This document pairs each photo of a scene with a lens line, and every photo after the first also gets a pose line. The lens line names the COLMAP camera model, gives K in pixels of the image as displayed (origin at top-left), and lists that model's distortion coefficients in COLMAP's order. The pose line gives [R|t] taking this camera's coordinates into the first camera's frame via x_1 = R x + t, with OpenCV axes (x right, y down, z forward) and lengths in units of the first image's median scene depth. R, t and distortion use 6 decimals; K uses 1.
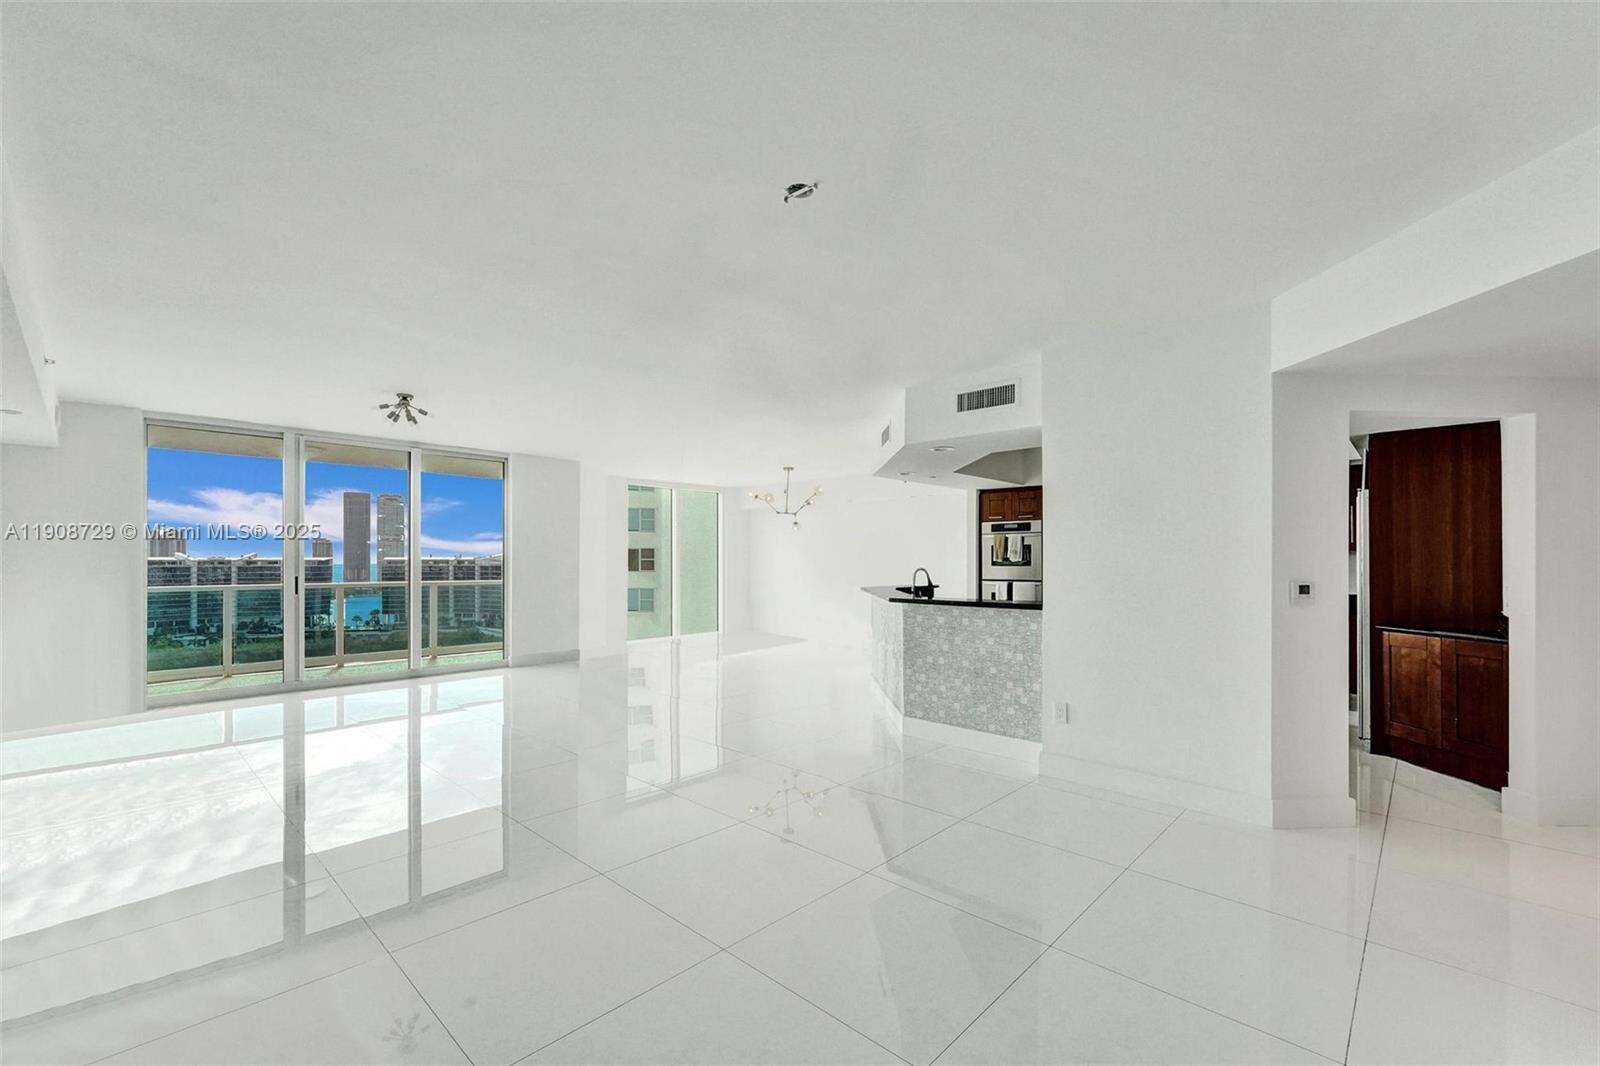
lens RADIAL K [[660.8, 0, 790.3], [0, 660.8, 561.0], [0, 0, 1]] dist [-0.007144, 0.000466]
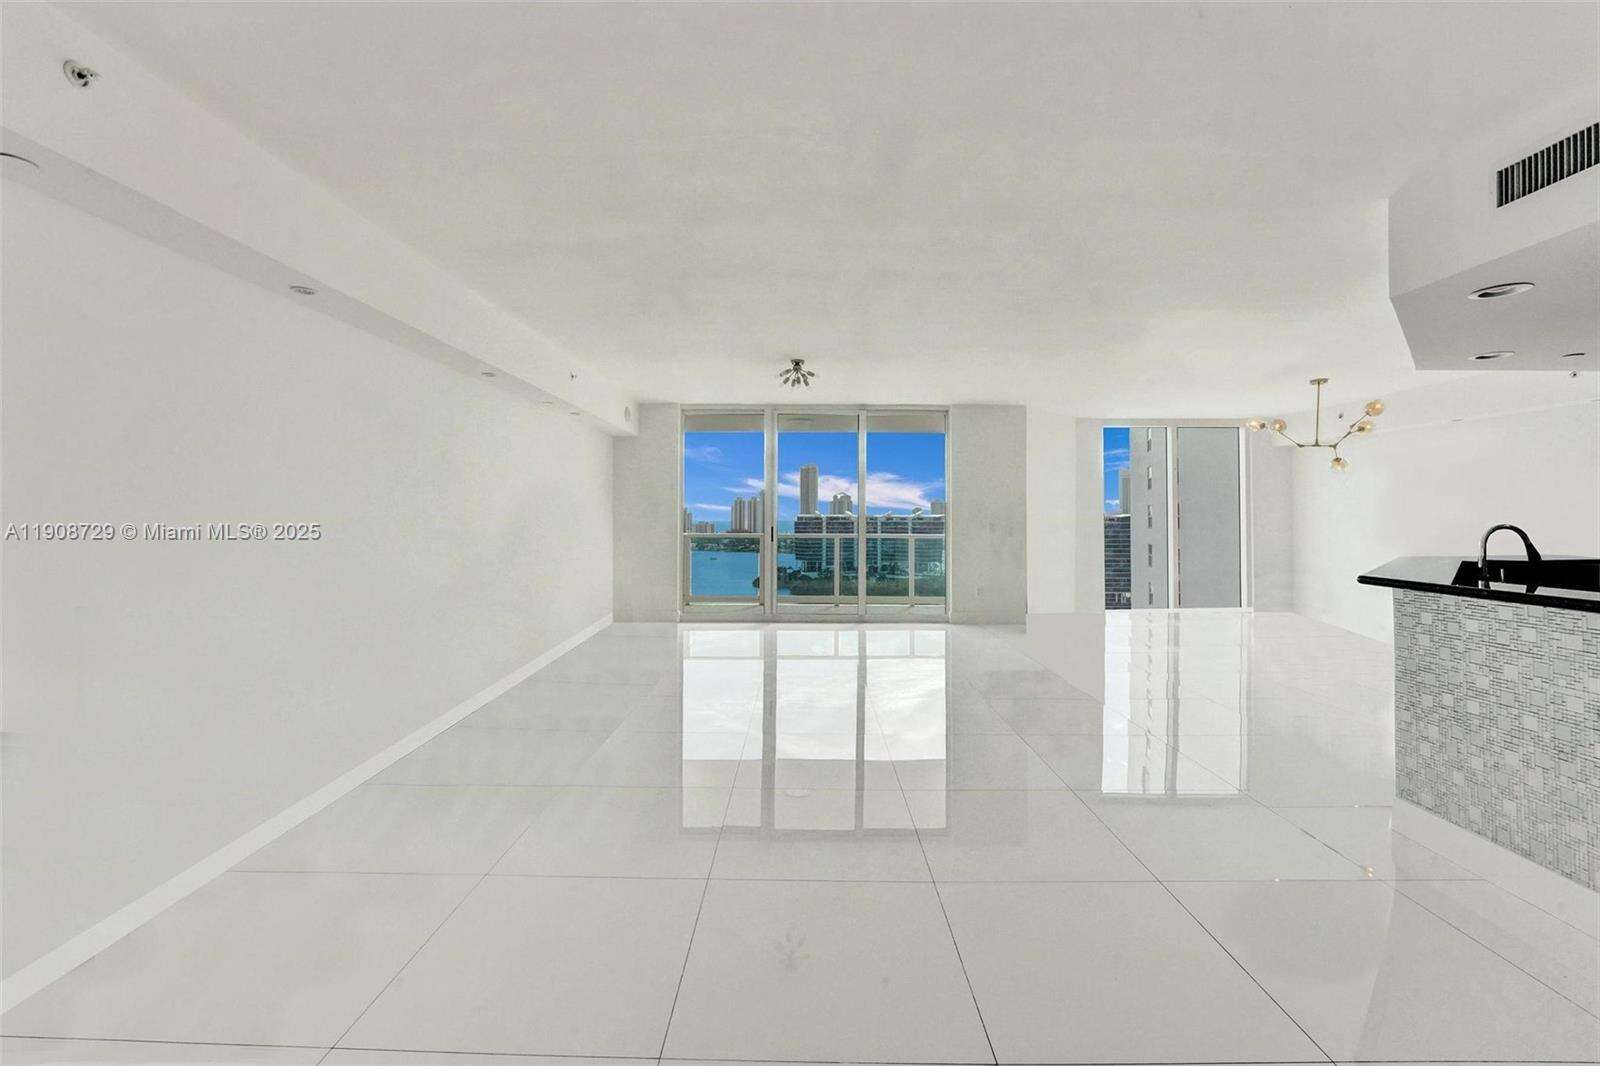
lens RADIAL K [[660.8, 0, 817.2], [0, 660.8, 507.2], [0, 0, 1]] dist [-0.007144, 0.000466]
pose [[0.698595, -0.008544, -0.715466, 0.156275], [-0.003368, 0.999878, -0.015228, 0.004860], [0.715509, 0.013048, 0.698482, 0.189576]]
